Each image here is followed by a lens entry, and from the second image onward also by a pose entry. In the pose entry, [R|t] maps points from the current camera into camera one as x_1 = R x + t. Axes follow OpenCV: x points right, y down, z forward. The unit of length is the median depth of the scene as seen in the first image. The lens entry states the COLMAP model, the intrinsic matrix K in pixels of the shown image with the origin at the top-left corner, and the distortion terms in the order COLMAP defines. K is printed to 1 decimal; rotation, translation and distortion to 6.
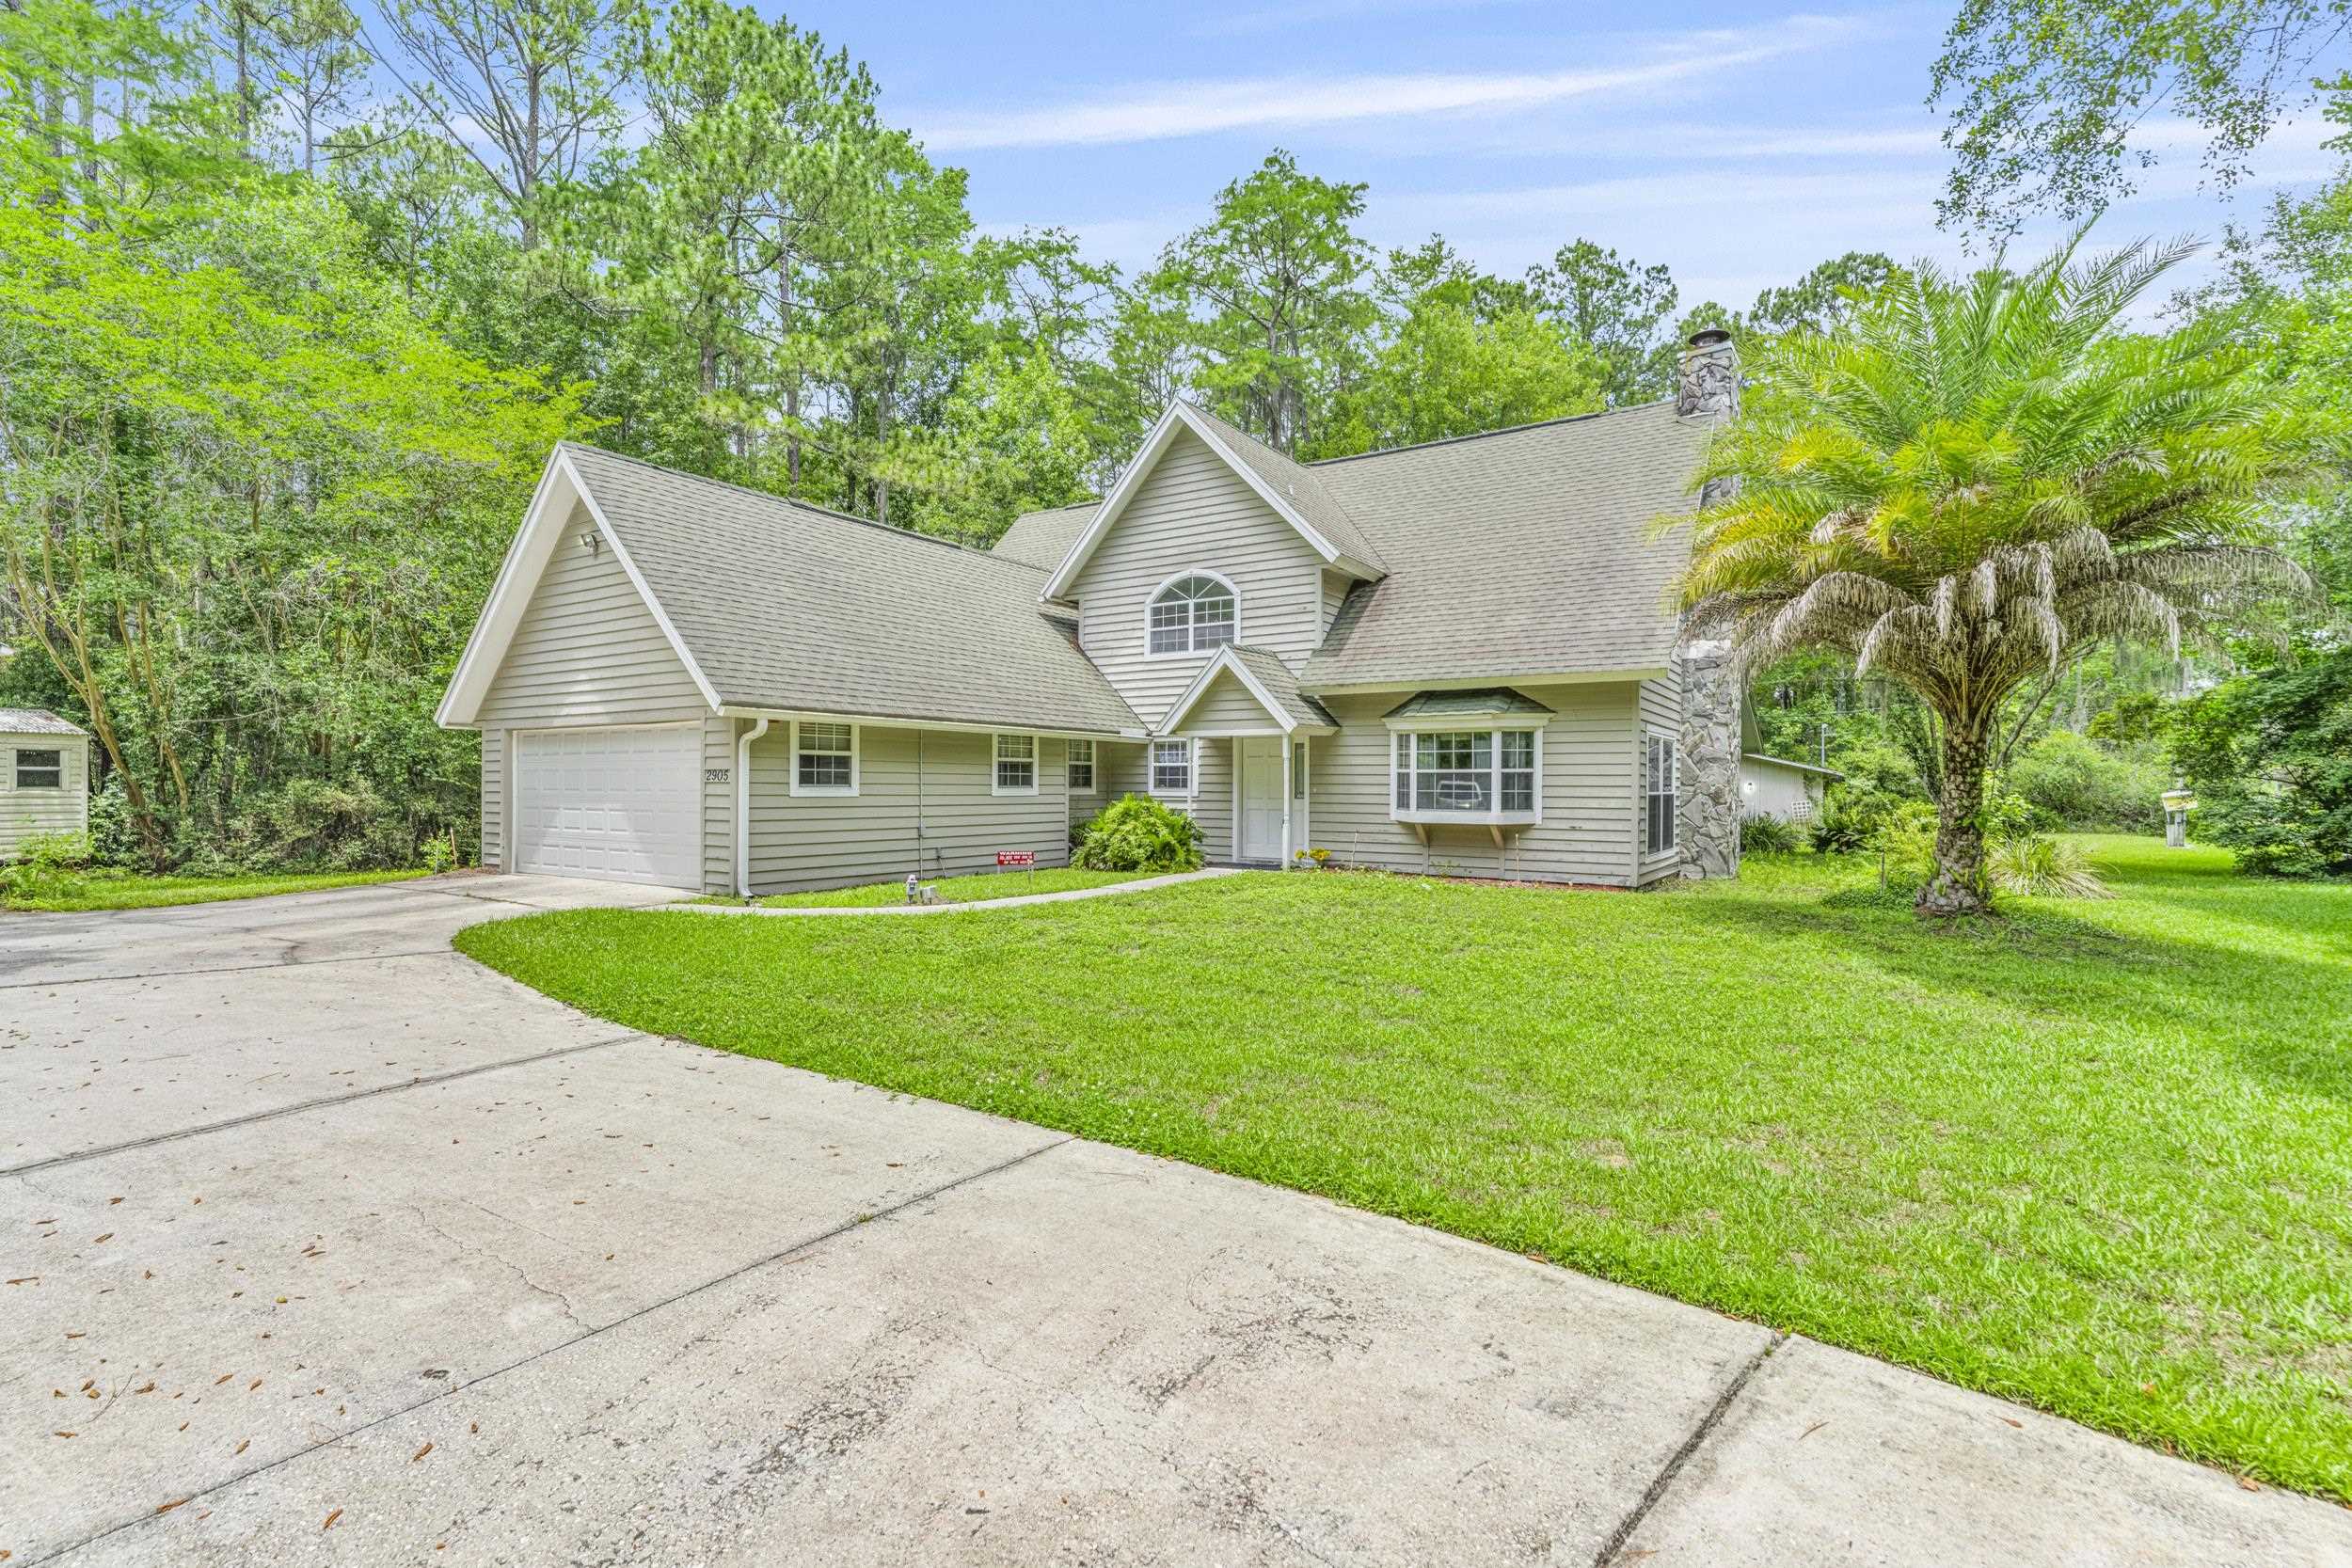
lens RADIAL K [[1074.0, 0, 1178.1], [0, 1074.0, 779.1], [0, 0, 1]] dist [-0.000416, 0.000152]
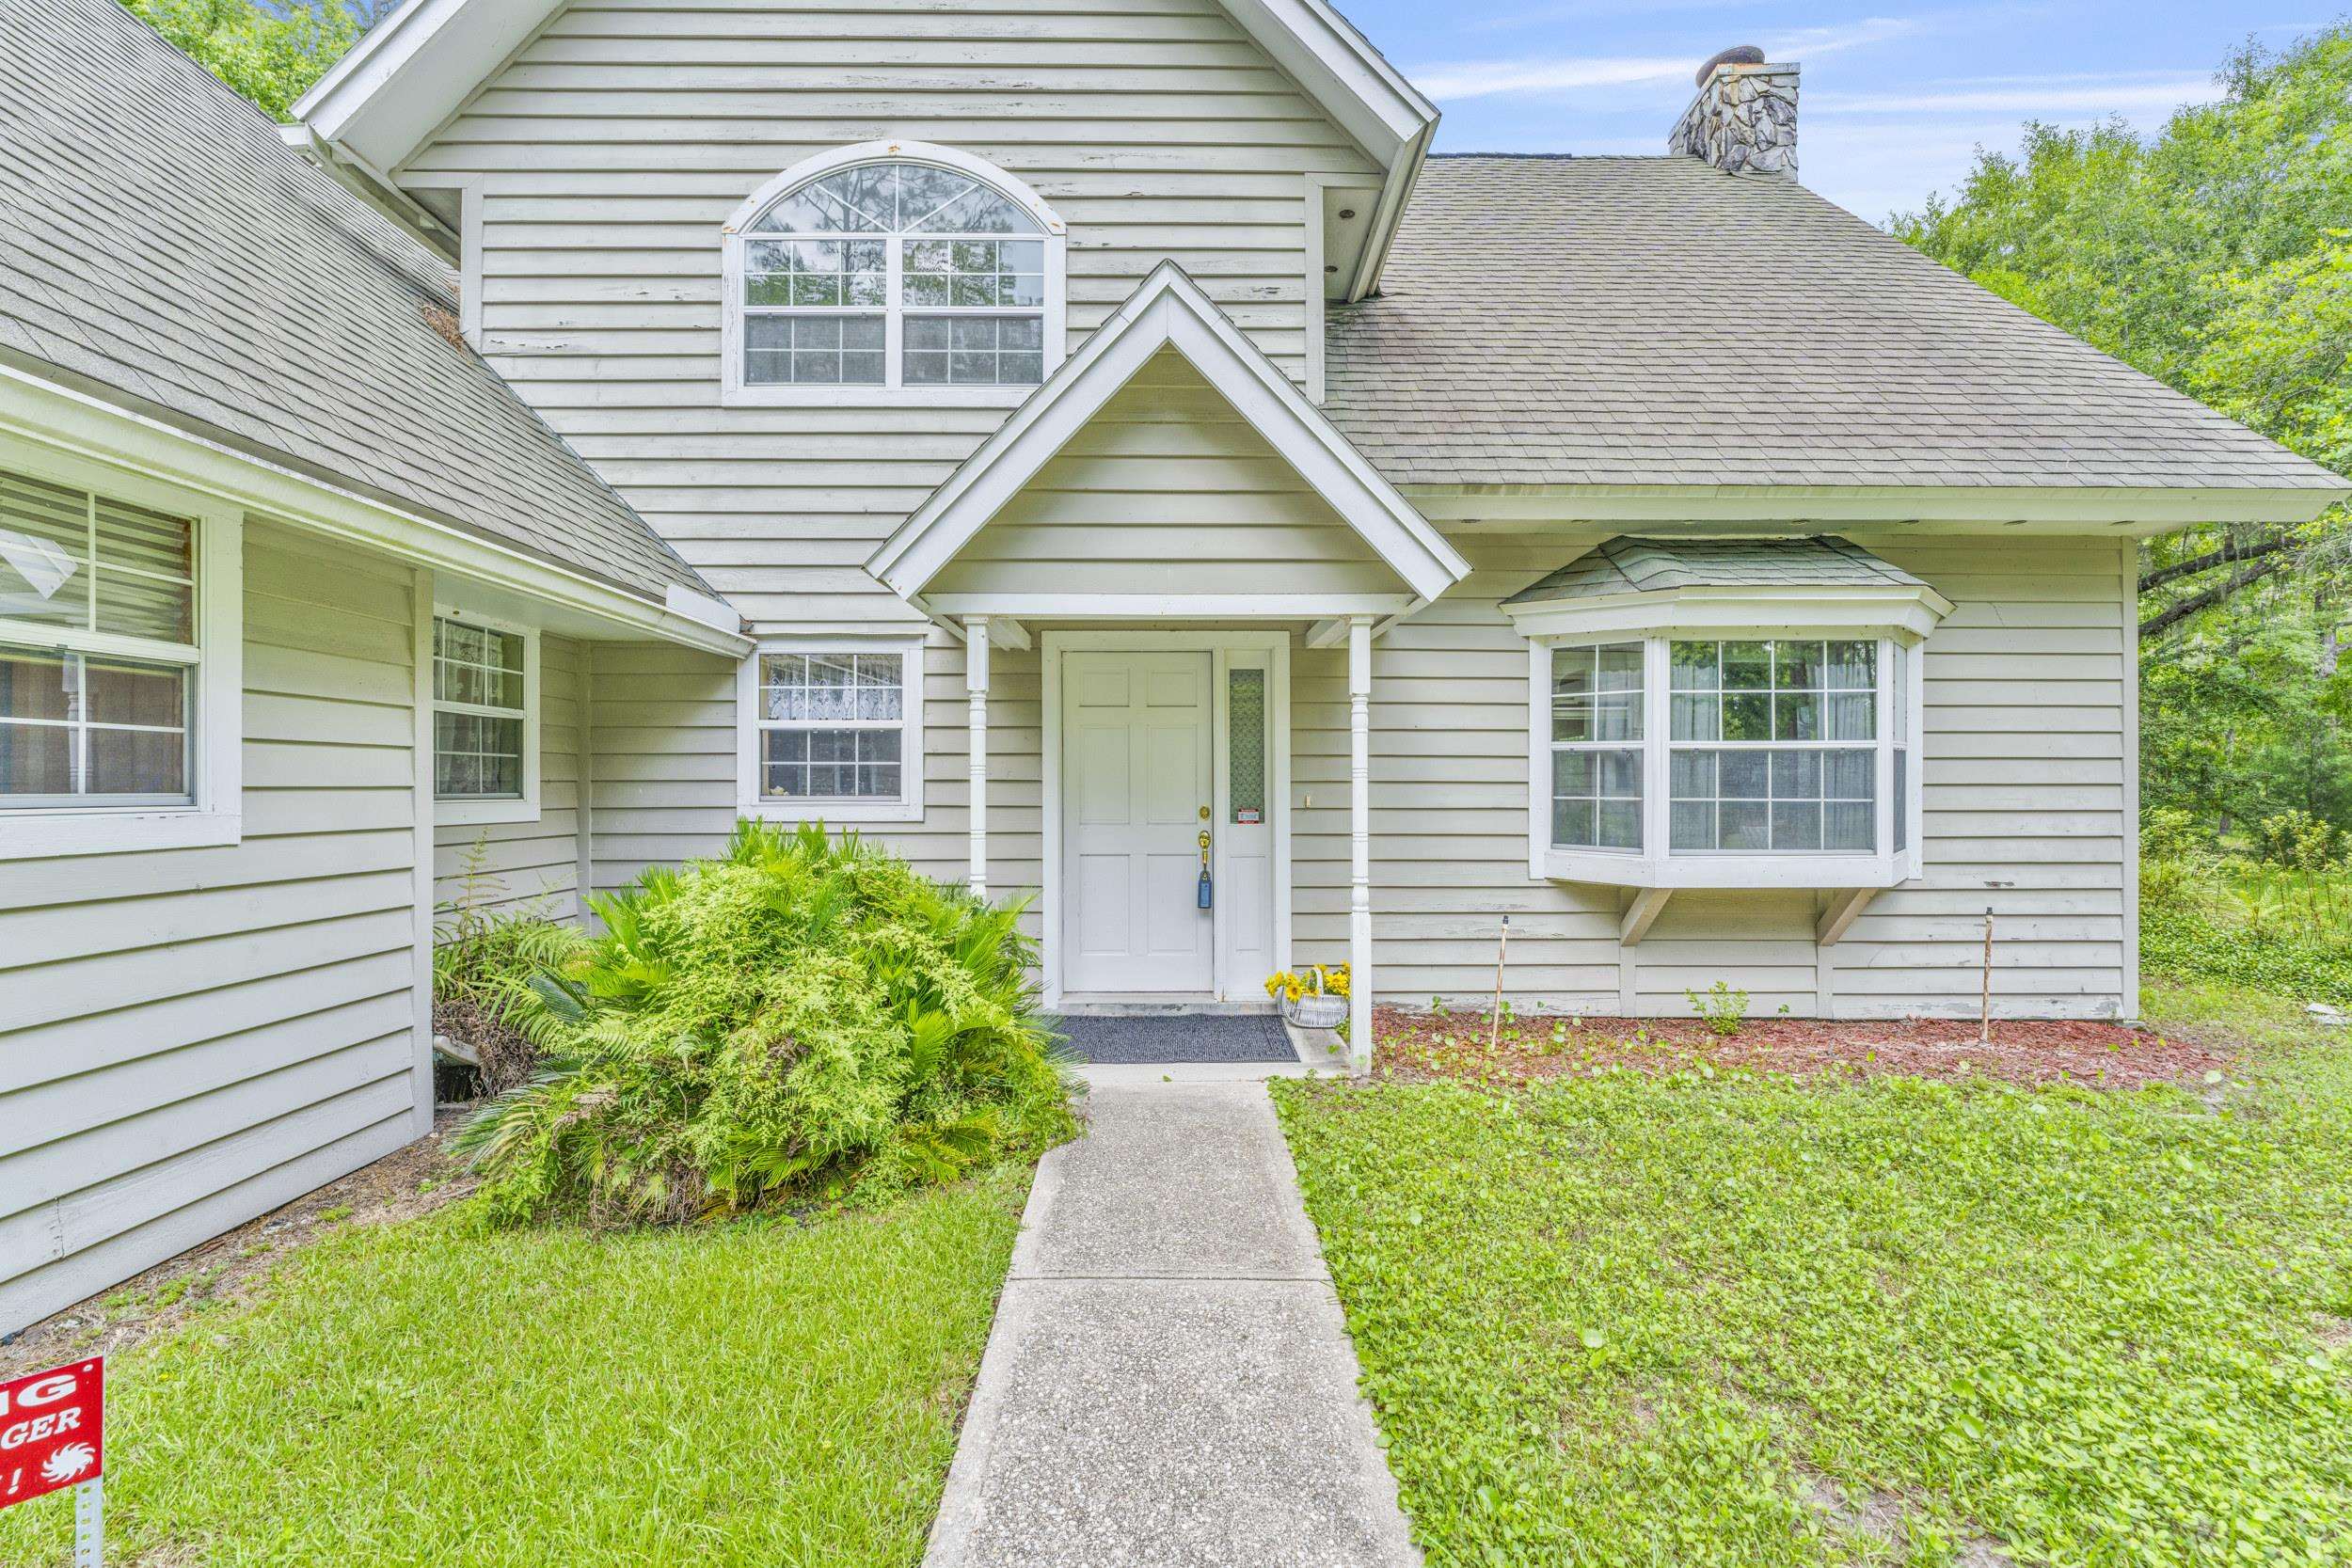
lens RADIAL K [[951.8, 0, 1177.0], [0, 951.8, 779.8], [0, 0, 1]] dist [-0.001716, 0.000002]
pose [[0.828929, 0.001526, 0.559352, -0.083743], [0.001950, 0.999982, -0.005619, 0.005424], [-0.559351, 0.005748, 0.828911, 0.742040]]
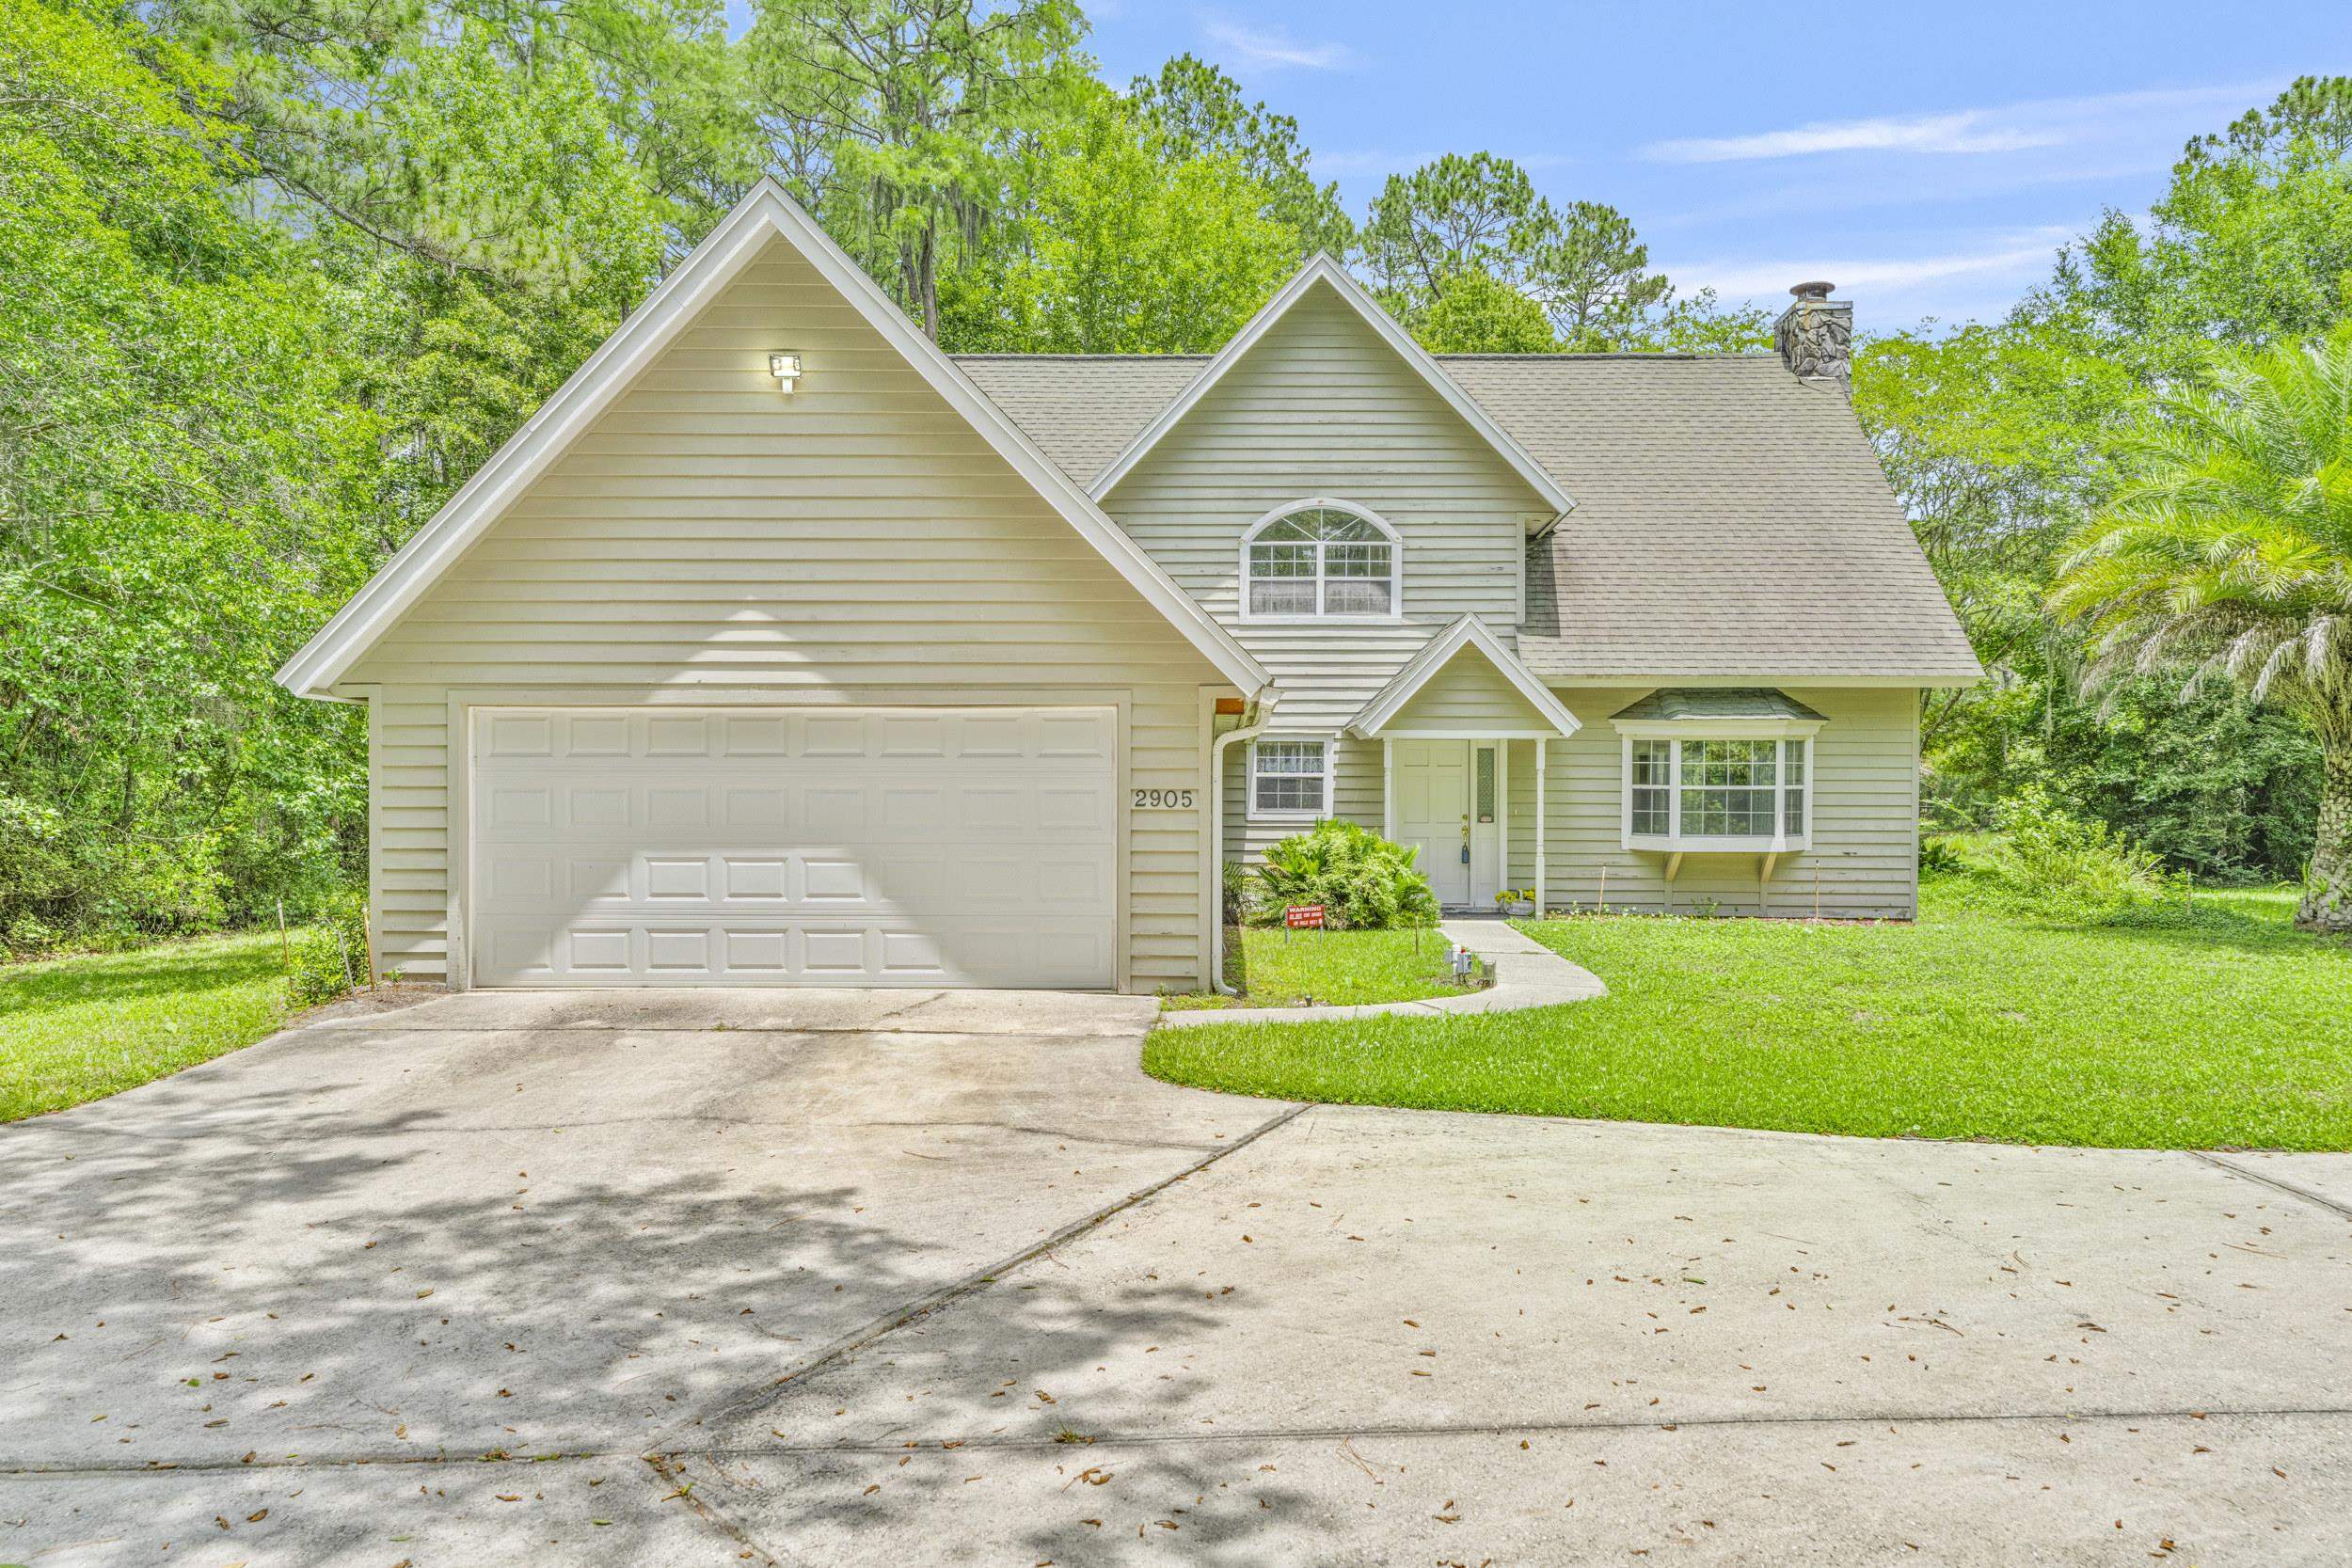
lens RADIAL K [[1628.4, 0, 1177.2], [0, 1628.4, 796.3], [0, 0, 1]] dist [0.002014, -0.001745]
pose [[0.846327, -0.002386, 0.532659, -0.666189], [-0.002463, 0.999962, 0.008393, -0.009062], [-0.532659, -0.008415, 0.846288, 0.153689]]
